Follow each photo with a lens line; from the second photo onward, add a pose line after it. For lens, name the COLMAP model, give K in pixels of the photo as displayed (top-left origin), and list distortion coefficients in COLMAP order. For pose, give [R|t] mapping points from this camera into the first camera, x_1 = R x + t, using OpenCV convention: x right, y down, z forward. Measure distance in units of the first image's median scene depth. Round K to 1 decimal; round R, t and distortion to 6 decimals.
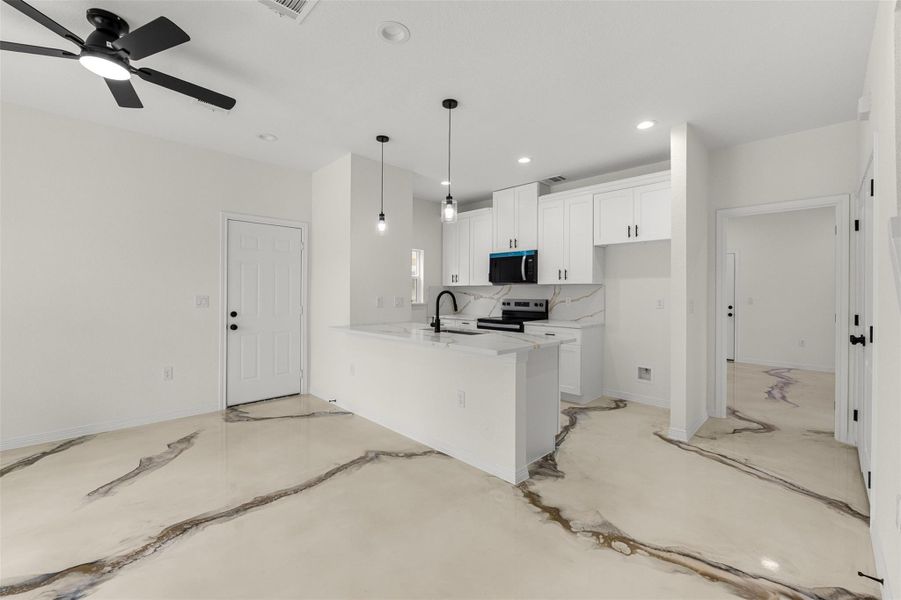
lens RADIAL K [[374.4, 0, 449.6], [0, 374.4, 295.5], [0, 0, 1]] dist [-0.010104, 0.000027]
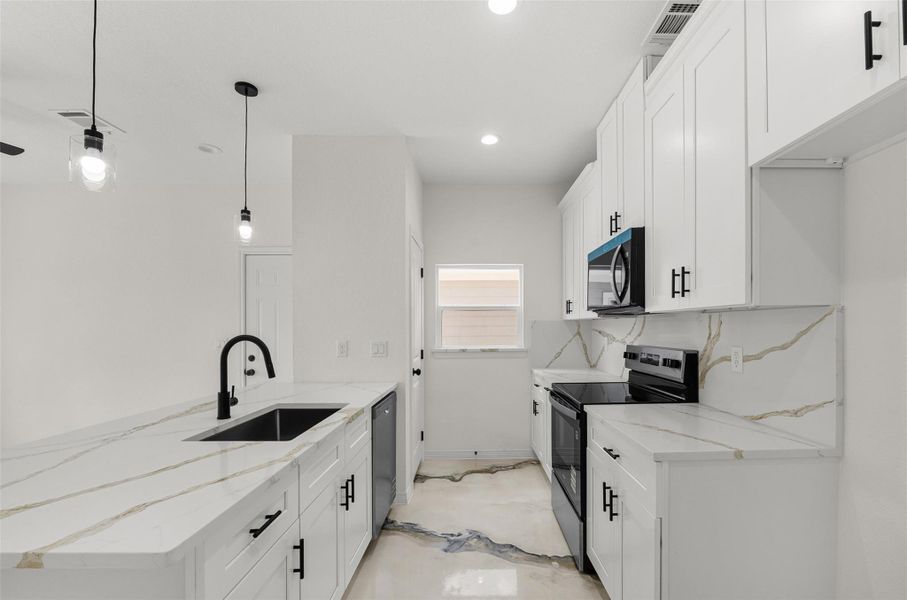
lens RADIAL K [[385.0, 0, 477.1], [0, 385.0, 326.1], [0, 0, 1]] dist [0.003916, 0.000230]
pose [[0.729574, -0.012965, -0.683779, 0.374847], [0.007098, 0.999910, -0.011386, -0.011862], [0.683865, 0.003453, 0.729601, 0.562166]]
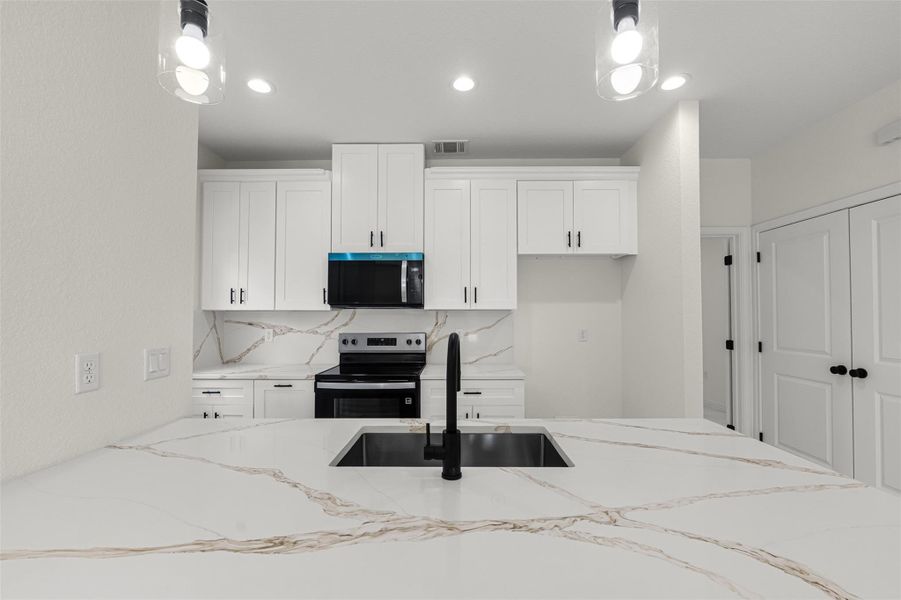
lens RADIAL K [[374.4, 0, 453.0], [0, 374.4, 308.1], [0, 0, 1]] dist [-0.010104, 0.000027]
pose [[0.710496, 0.006463, 0.703672, -0.158641], [0.009338, 0.999783, -0.018612, -0.019729], [-0.703640, 0.019795, 0.710281, 0.517491]]
